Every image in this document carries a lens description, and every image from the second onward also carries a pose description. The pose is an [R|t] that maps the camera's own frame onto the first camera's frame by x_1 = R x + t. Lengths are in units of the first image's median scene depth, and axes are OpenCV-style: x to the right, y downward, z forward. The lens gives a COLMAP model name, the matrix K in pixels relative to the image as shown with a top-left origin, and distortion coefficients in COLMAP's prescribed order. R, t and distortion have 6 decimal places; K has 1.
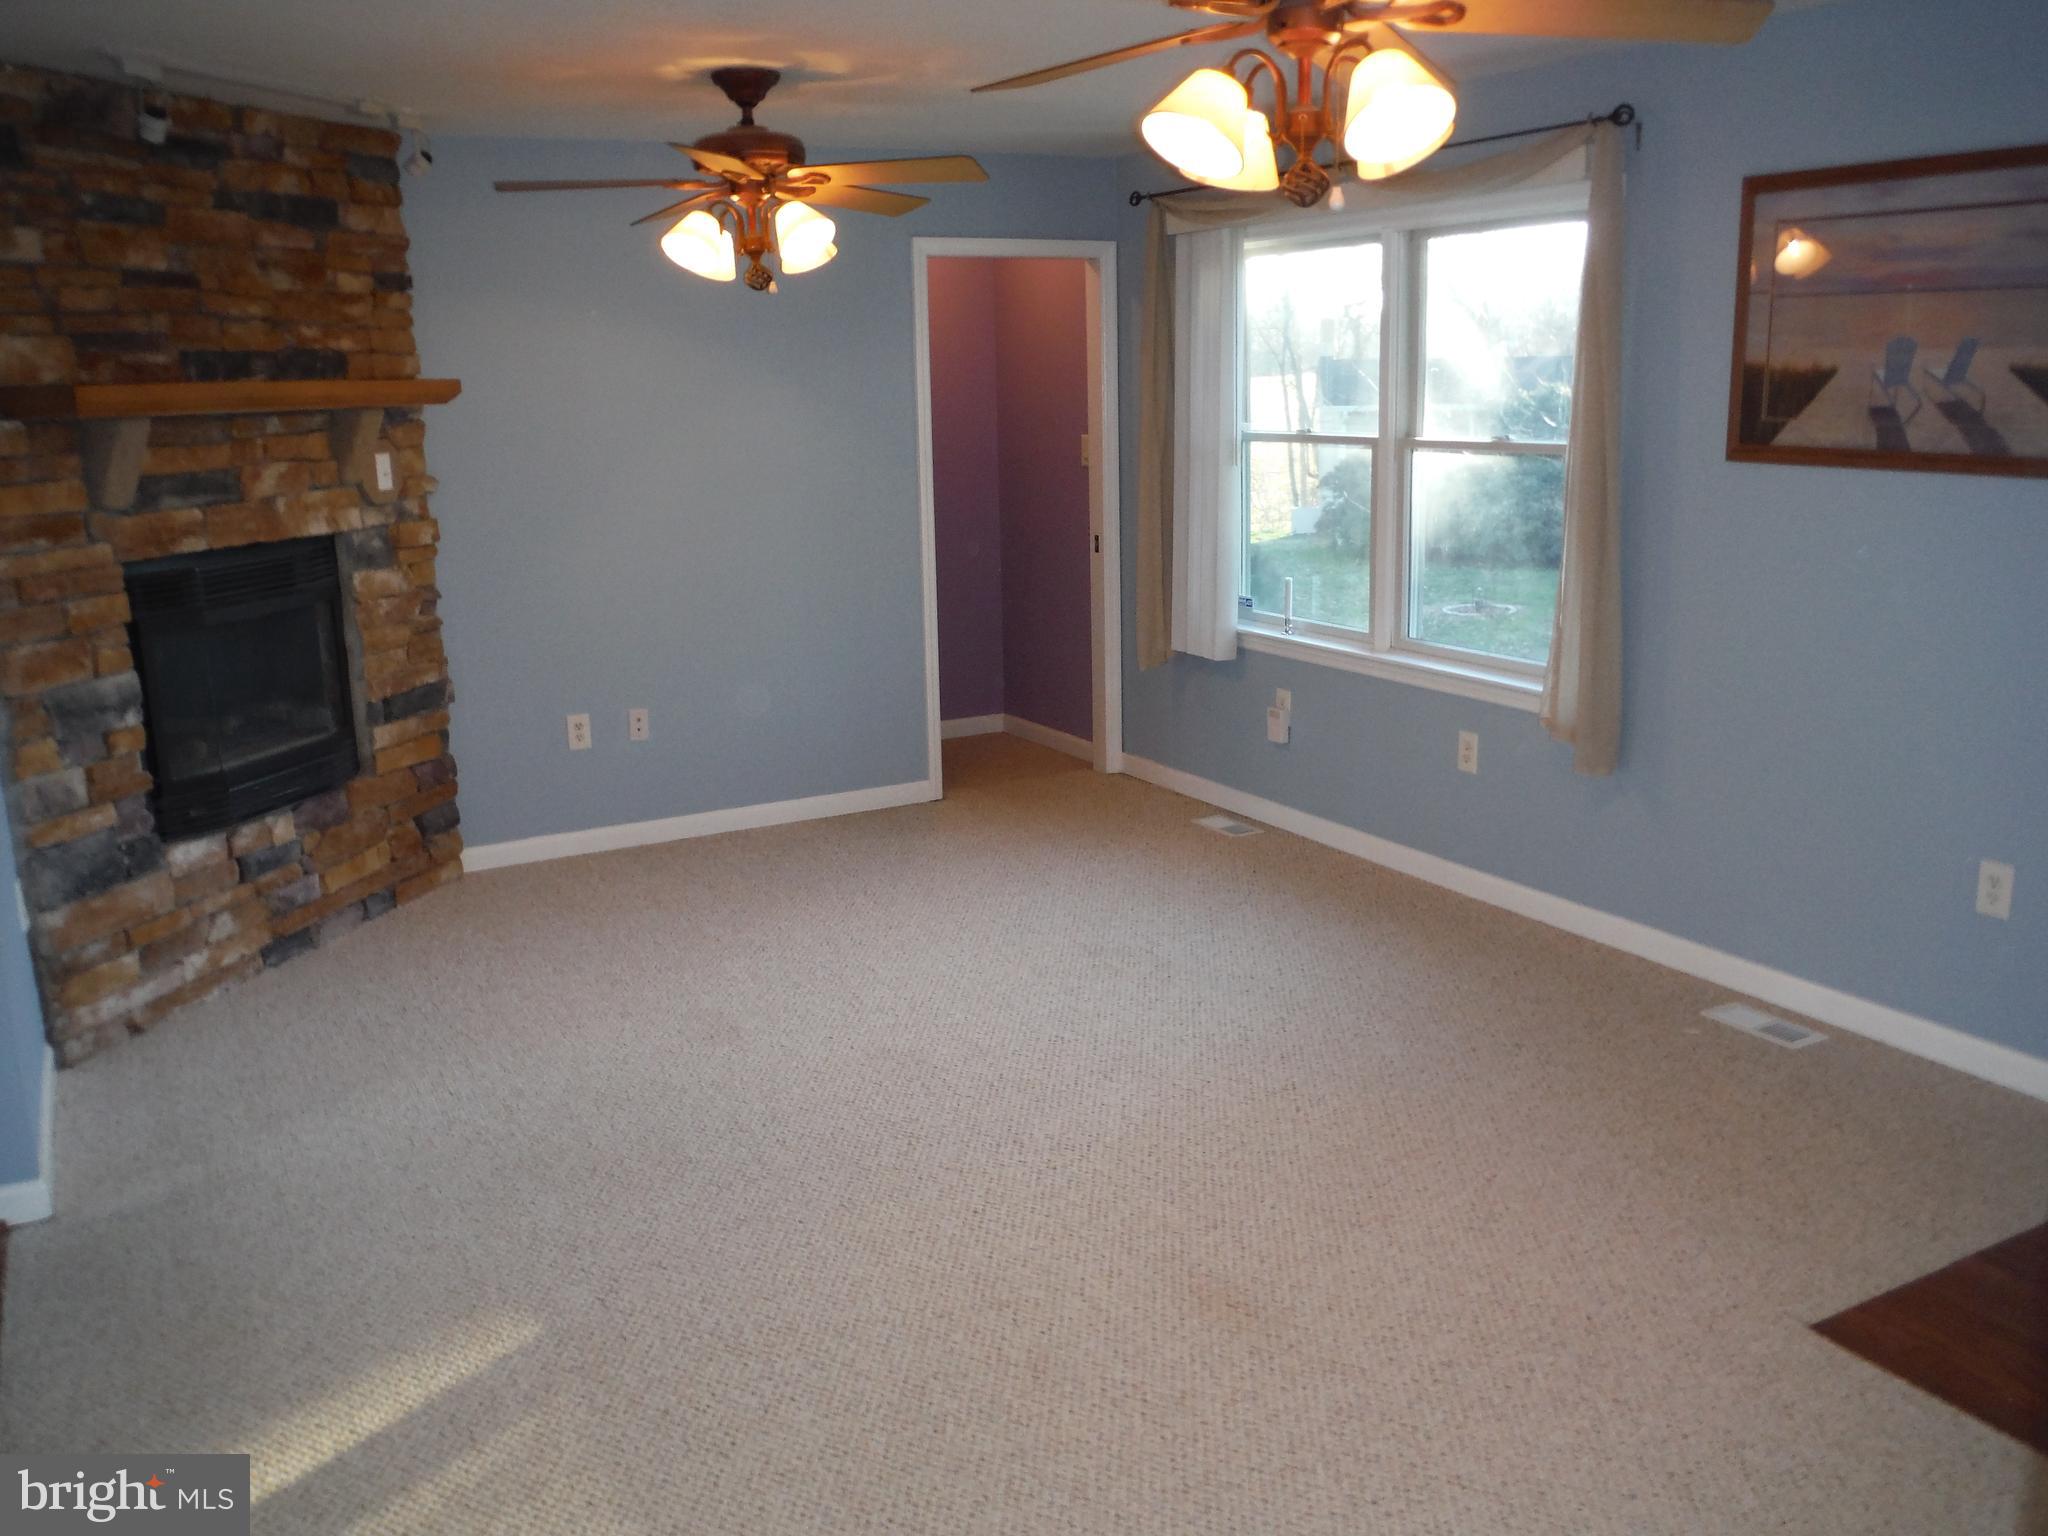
lens RADIAL K [[1715.4, 0, 1020.2], [0, 1715.4, 774.7], [0, 0, 1]] dist [-0.074862, 0.034828]
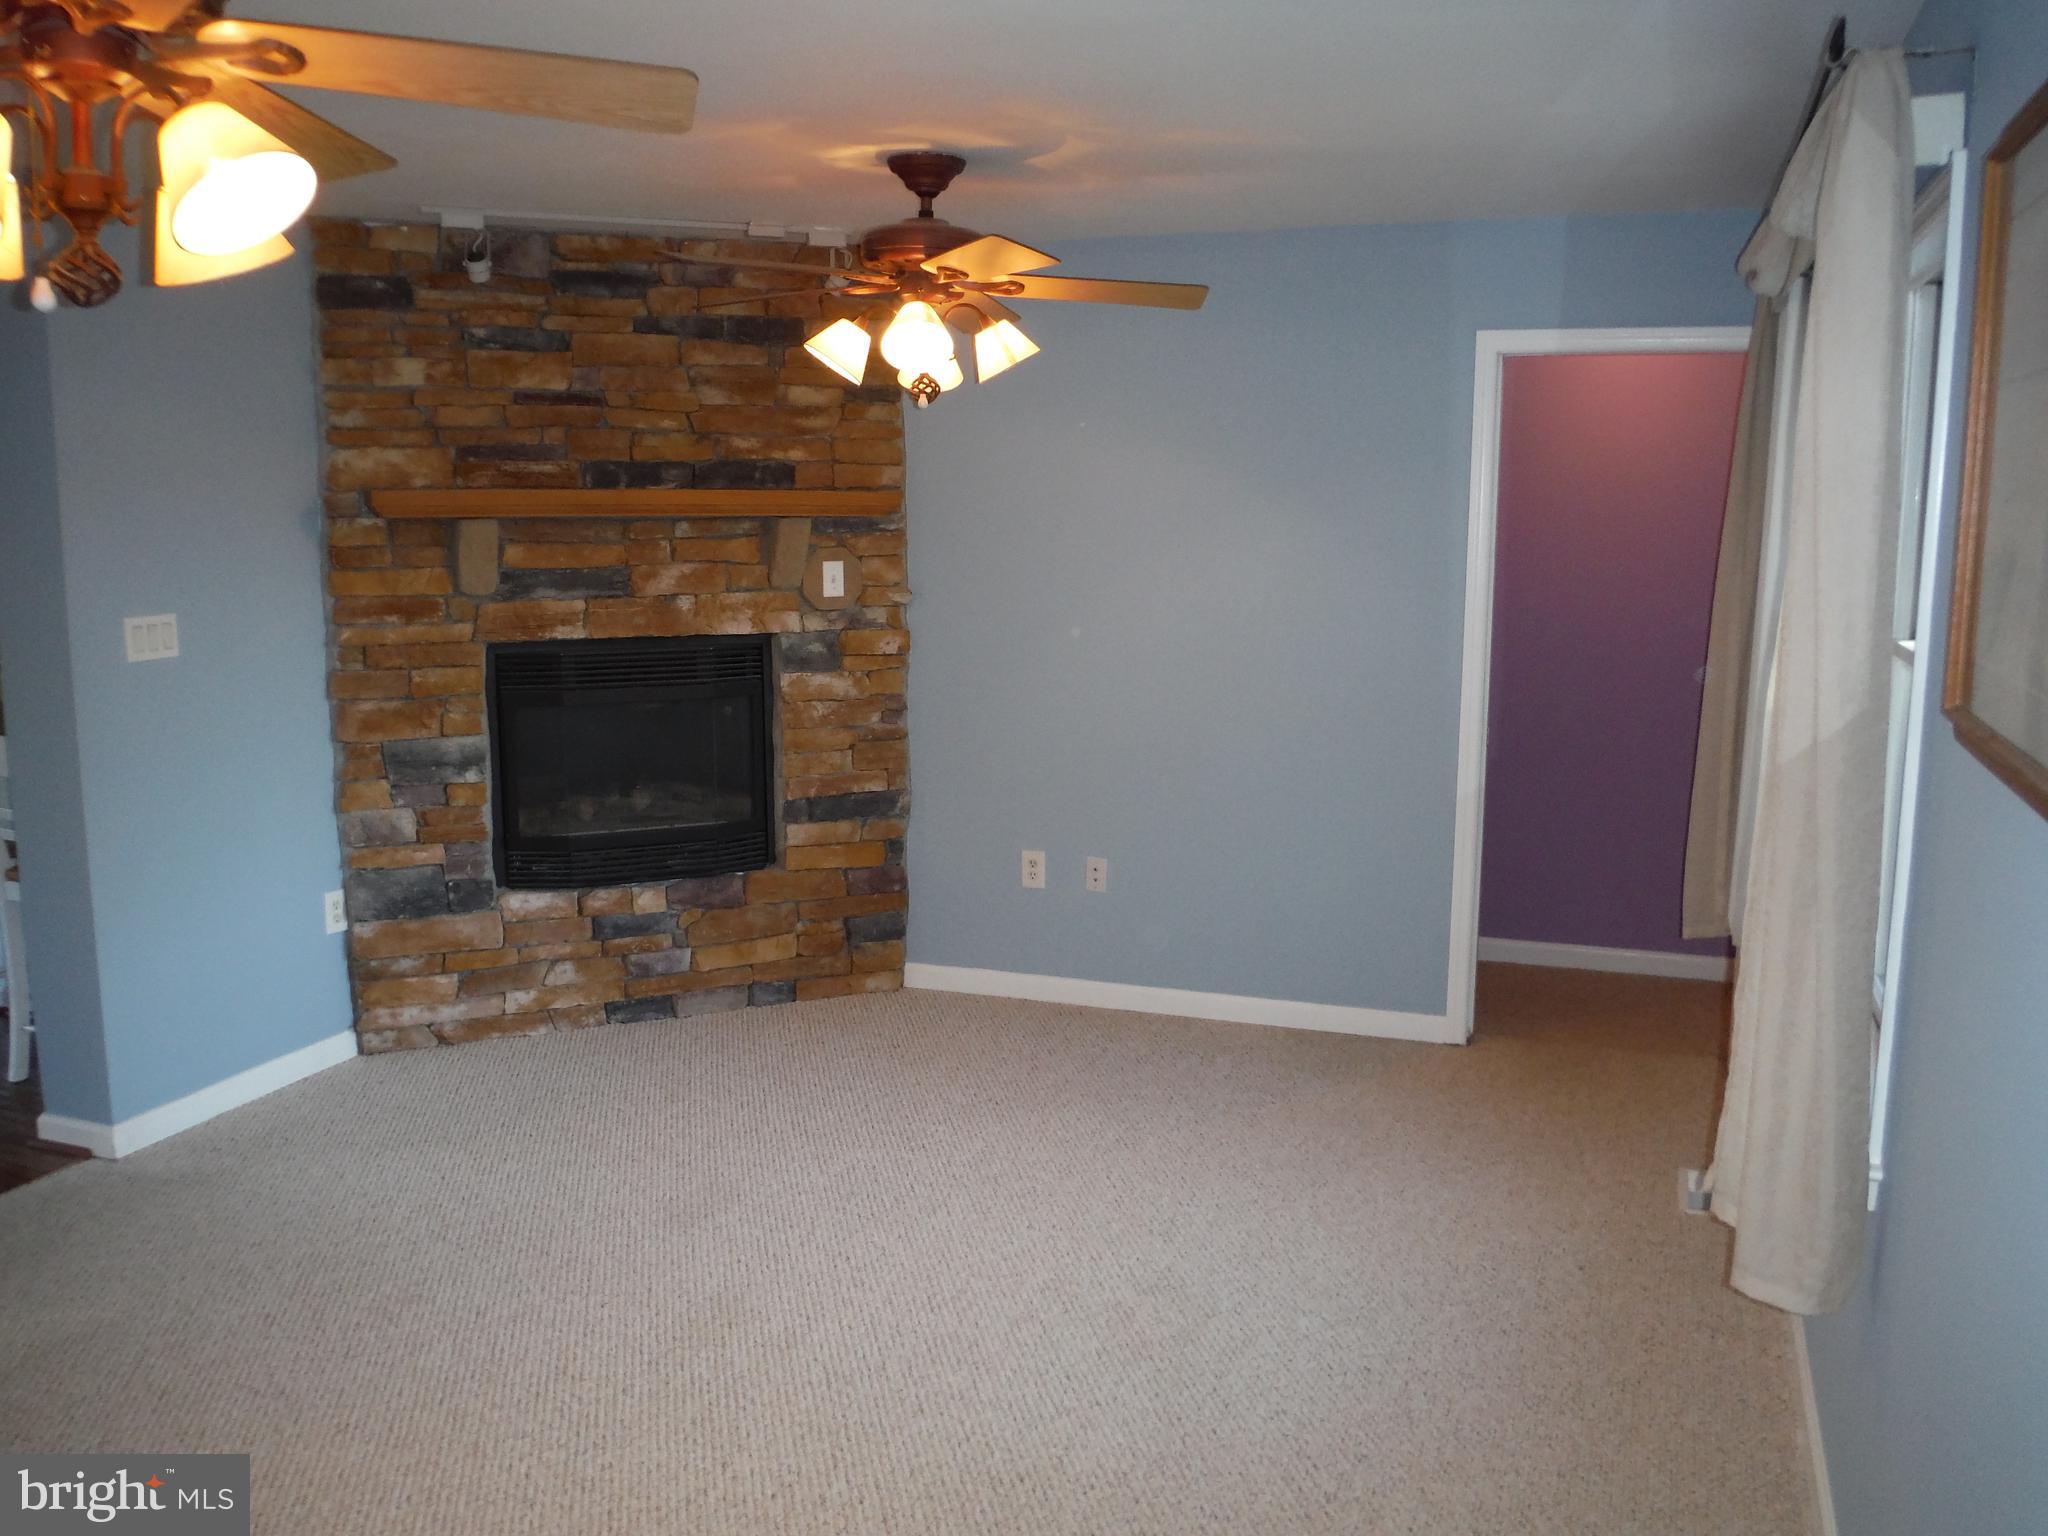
lens RADIAL K [[1715.4, 0, 1032.4], [0, 1715.4, 764.9], [0, 0, 1]] dist [-0.074862, 0.034828]
pose [[0.651987, 0.143088, -0.744606, 0.503049], [-0.189055, 0.981695, 0.023109, -0.119919], [0.734282, 0.125705, 0.667104, 0.431344]]
